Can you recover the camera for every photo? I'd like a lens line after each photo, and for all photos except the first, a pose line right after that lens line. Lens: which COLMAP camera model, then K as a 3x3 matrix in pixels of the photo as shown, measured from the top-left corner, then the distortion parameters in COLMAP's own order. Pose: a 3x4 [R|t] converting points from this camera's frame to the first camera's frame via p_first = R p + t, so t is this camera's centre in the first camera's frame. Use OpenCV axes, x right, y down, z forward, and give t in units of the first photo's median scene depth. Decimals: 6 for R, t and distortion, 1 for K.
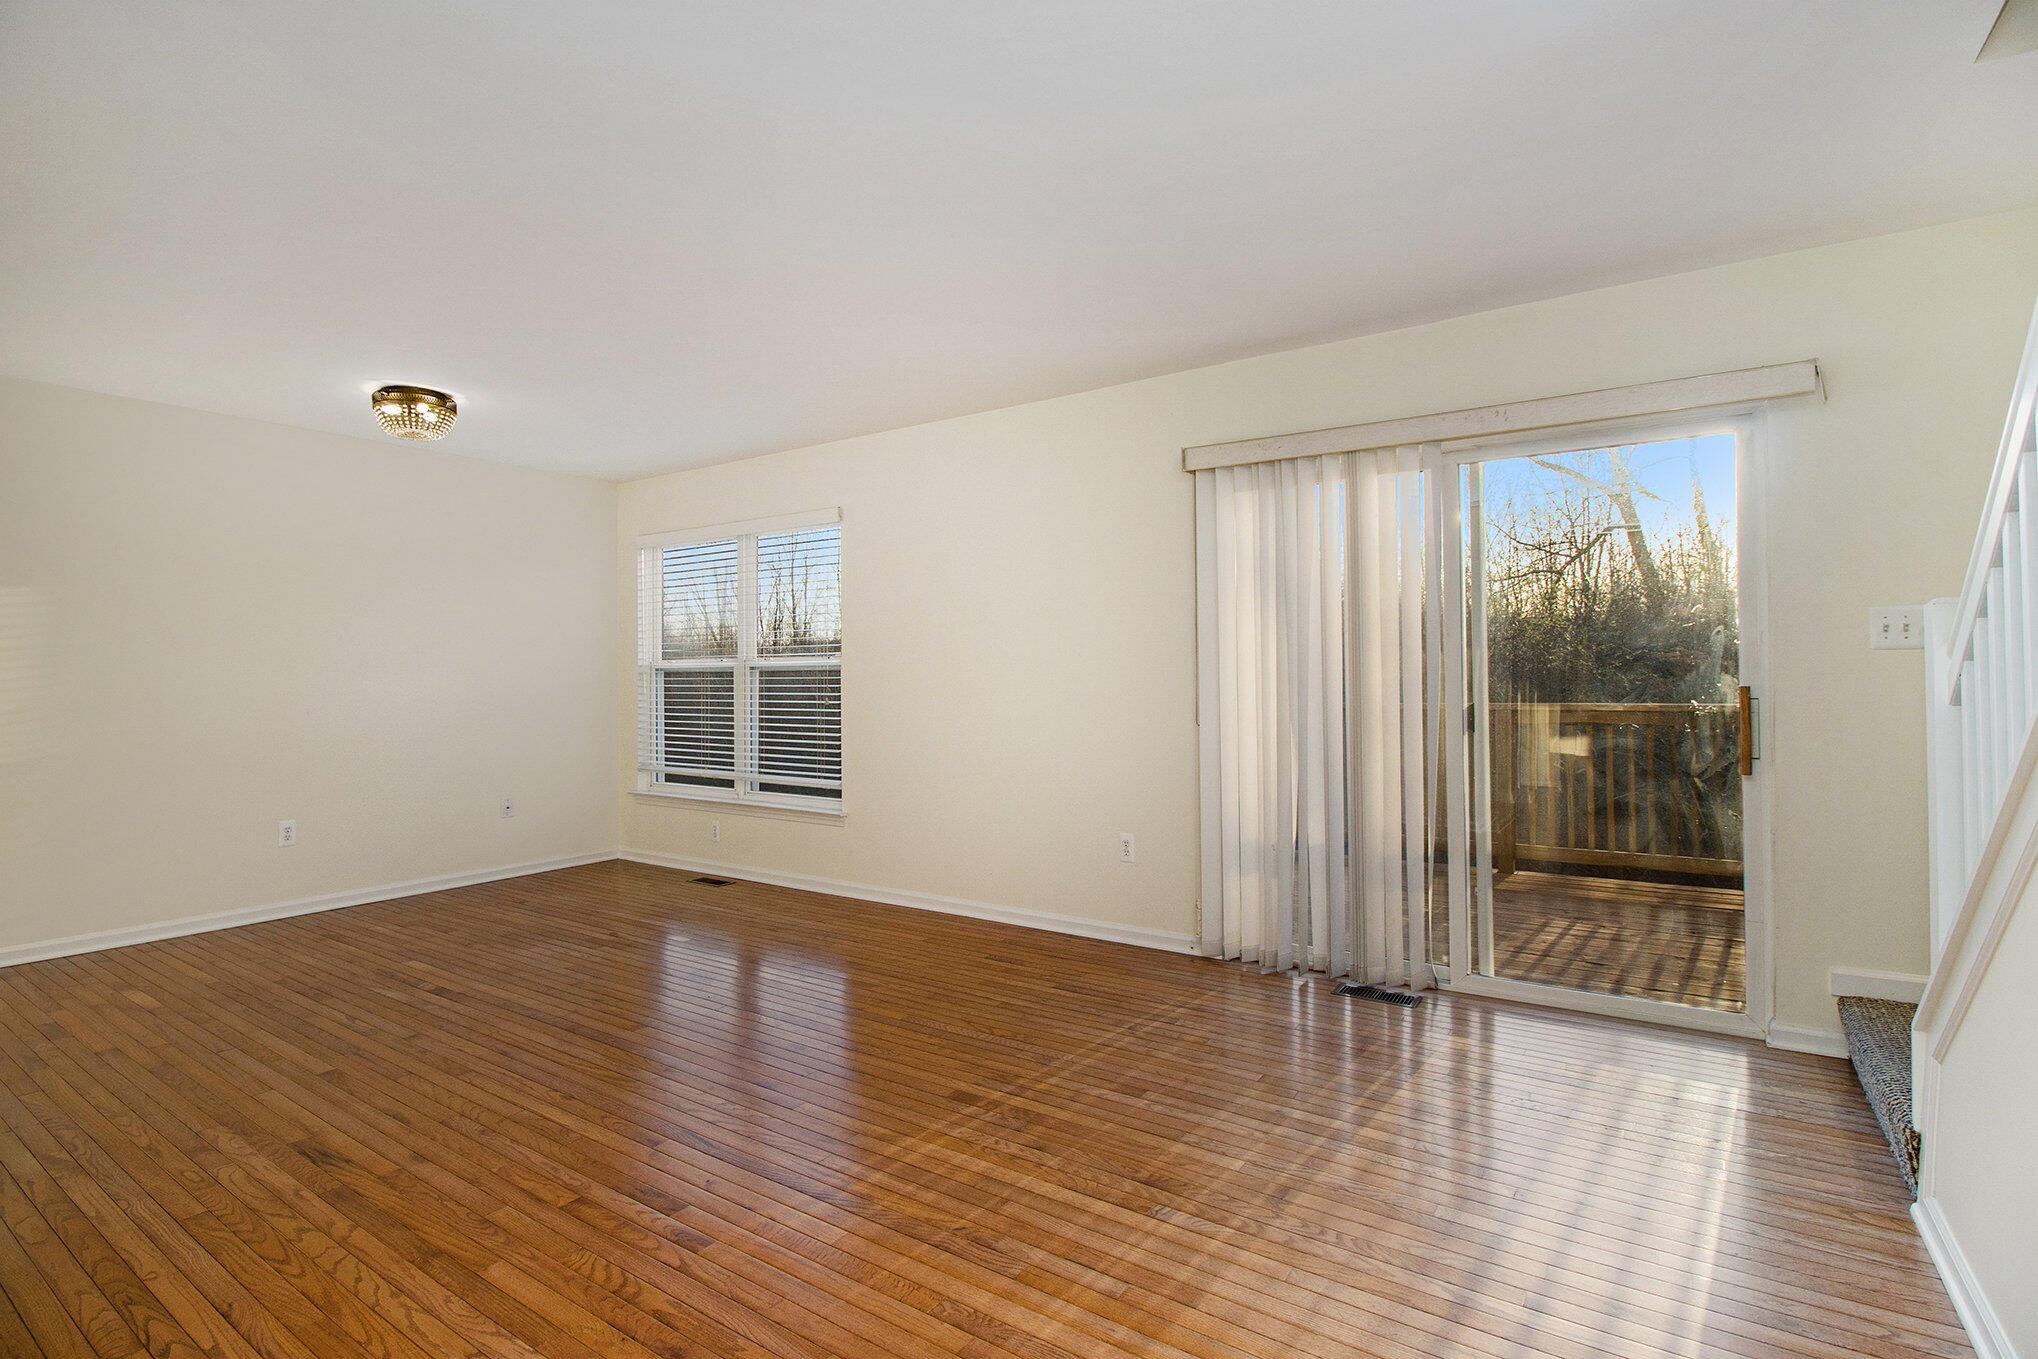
lens RADIAL K [[976.3, 0, 1017.1], [0, 976.3, 673.4], [0, 0, 1]] dist [-0.002251, -0.000687]
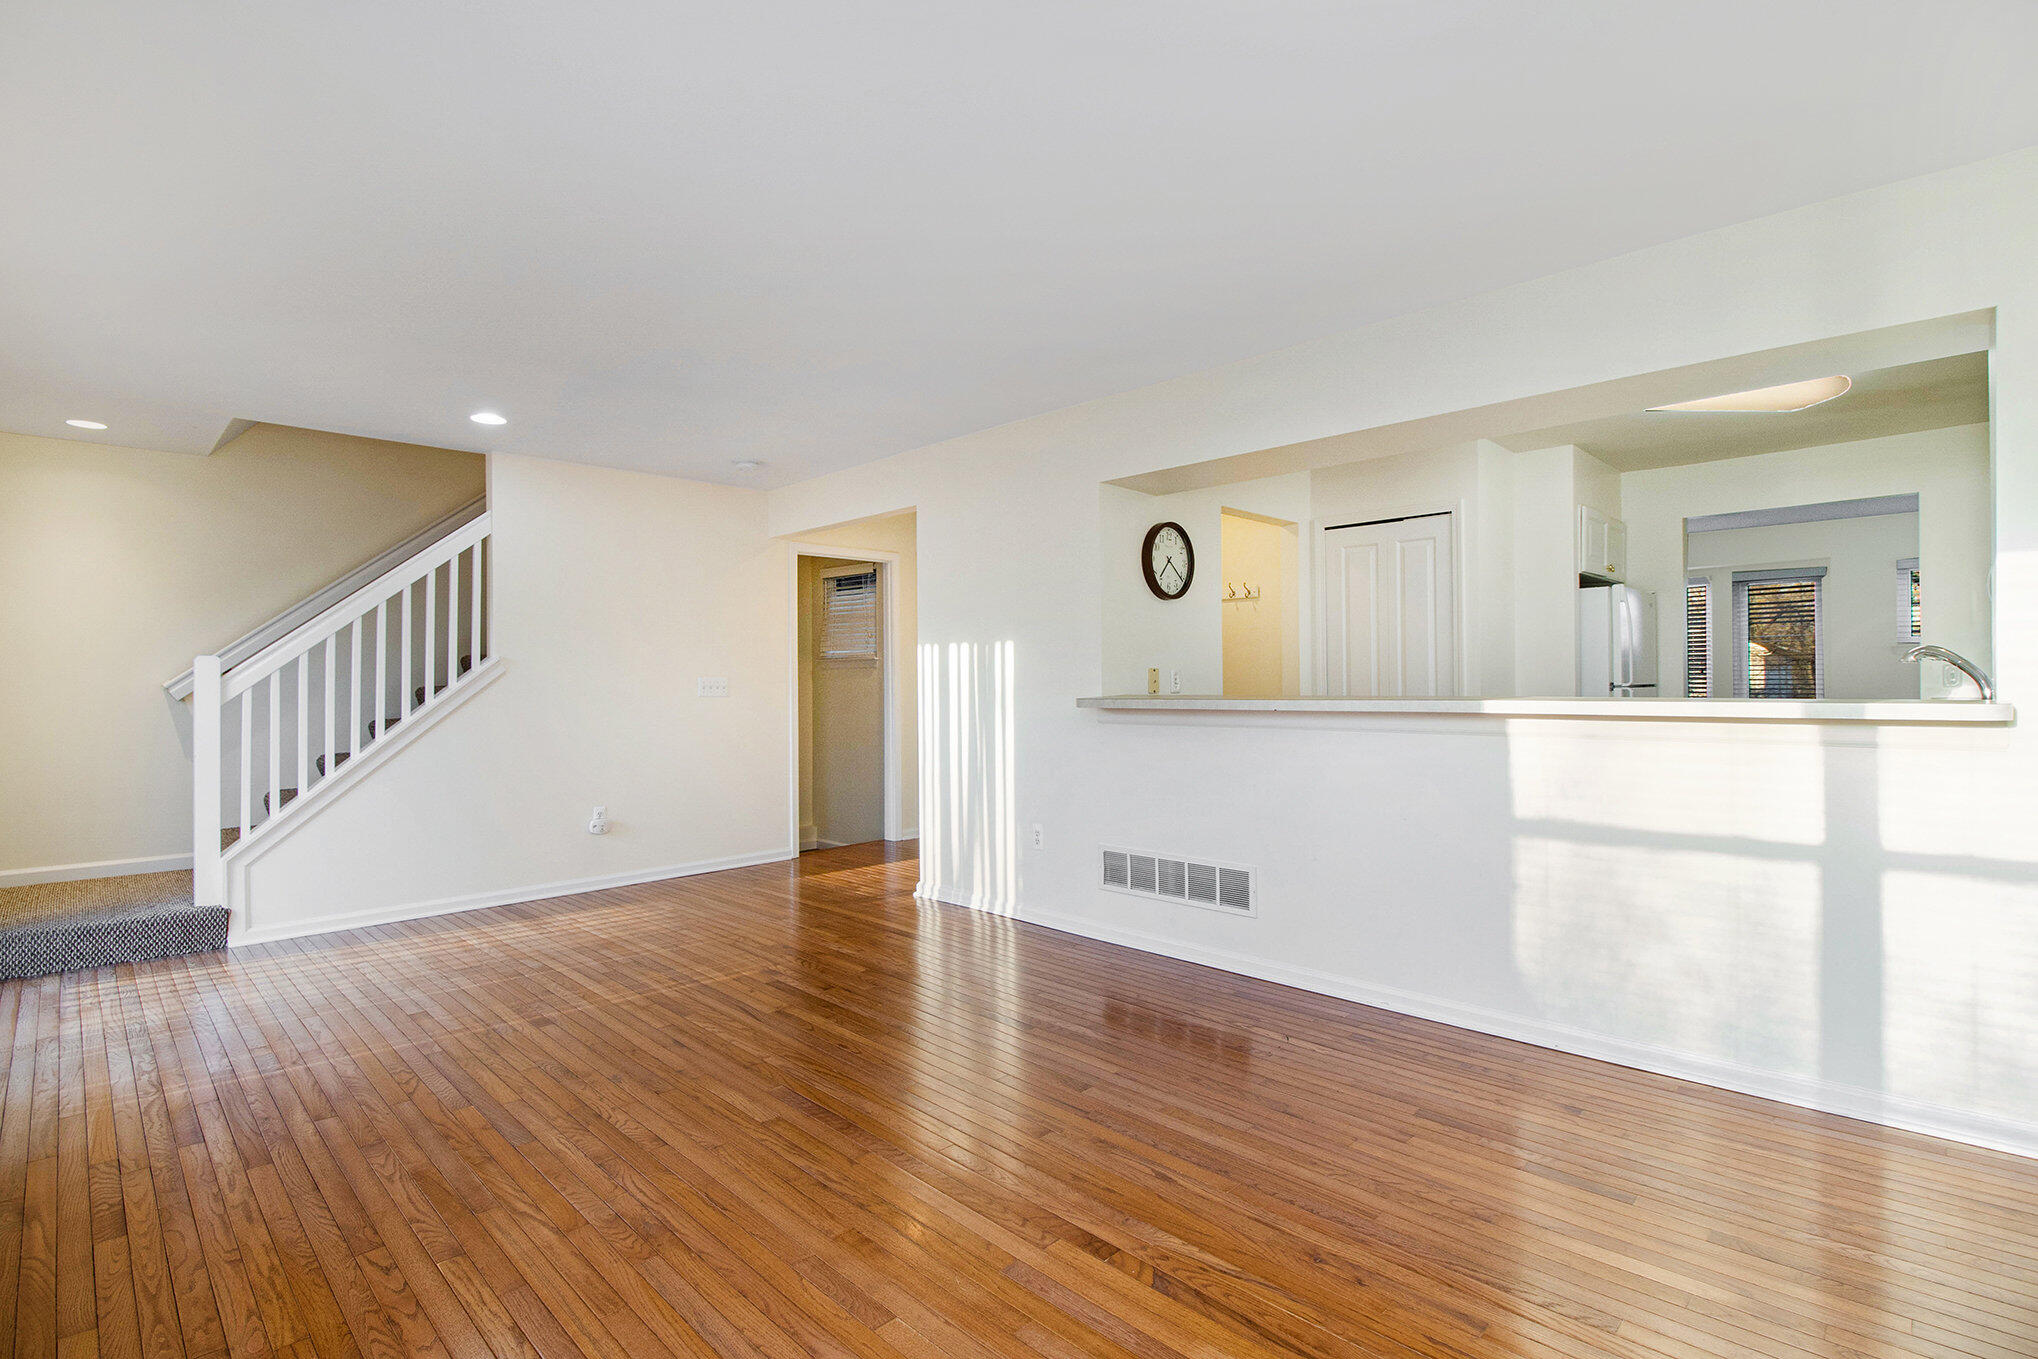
lens RADIAL K [[976.3, 0, 1017.5], [0, 976.3, 676.1], [0, 0, 1]] dist [-0.002251, -0.000687]
pose [[-0.981579, 0.019844, 0.190025, -0.926156], [0.018971, 0.999799, -0.006413, 0.009979], [-0.190114, -0.002689, -0.981758, 2.173726]]
